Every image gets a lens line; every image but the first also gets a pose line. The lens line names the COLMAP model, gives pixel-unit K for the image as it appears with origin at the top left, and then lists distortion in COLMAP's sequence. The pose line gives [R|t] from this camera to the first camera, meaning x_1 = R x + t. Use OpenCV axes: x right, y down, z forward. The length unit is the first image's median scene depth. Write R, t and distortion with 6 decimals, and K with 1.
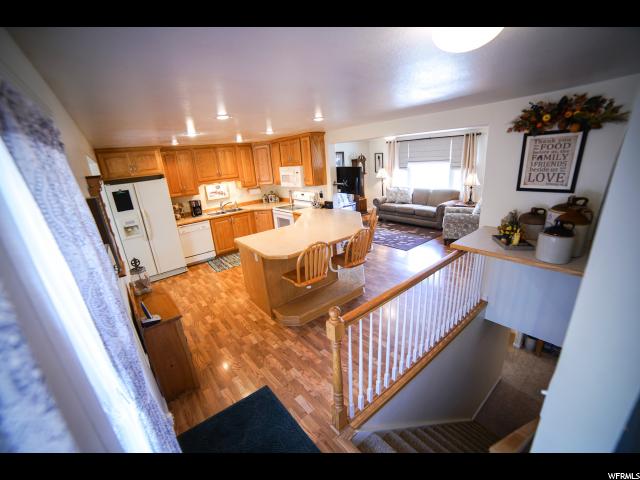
lens RADIAL K [[261.8, 0, 313.0], [0, 261.8, 242.6], [0, 0, 1]] dist [-0.058666, 0.000428]
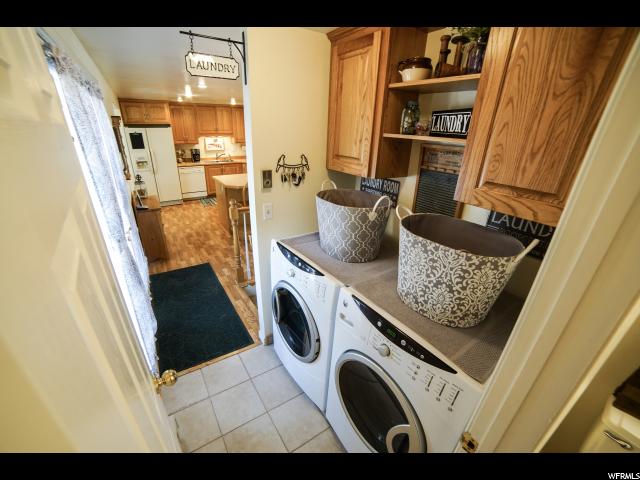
lens RADIAL K [[261.8, 0, 313.0], [0, 261.8, 242.6], [0, 0, 1]] dist [-0.058666, 0.000428]
pose [[0.990014, 0.134849, -0.041079, 0.266776], [-0.129809, 0.985711, 0.107347, 0.092052], [0.054967, -0.100943, 0.993373, -0.293019]]
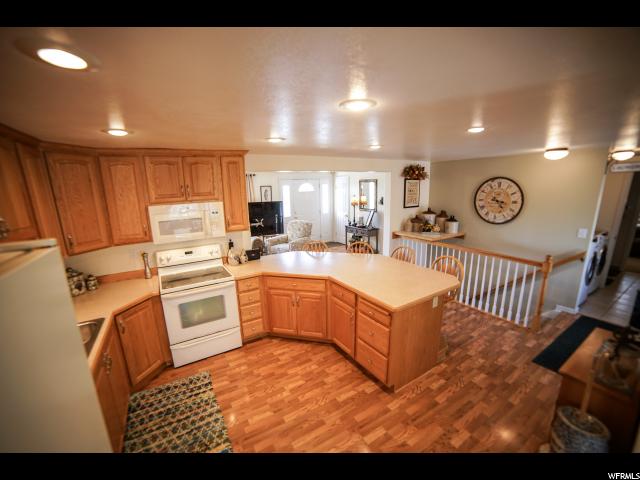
lens RADIAL K [[261.8, 0, 313.0], [0, 261.8, 242.6], [0, 0, 1]] dist [-0.058666, 0.000428]
pose [[0.130379, -0.136836, 0.981976, -0.717809], [0.325756, 0.941357, 0.087924, -0.212526], [-0.936421, 0.308421, 0.167308, 0.829647]]
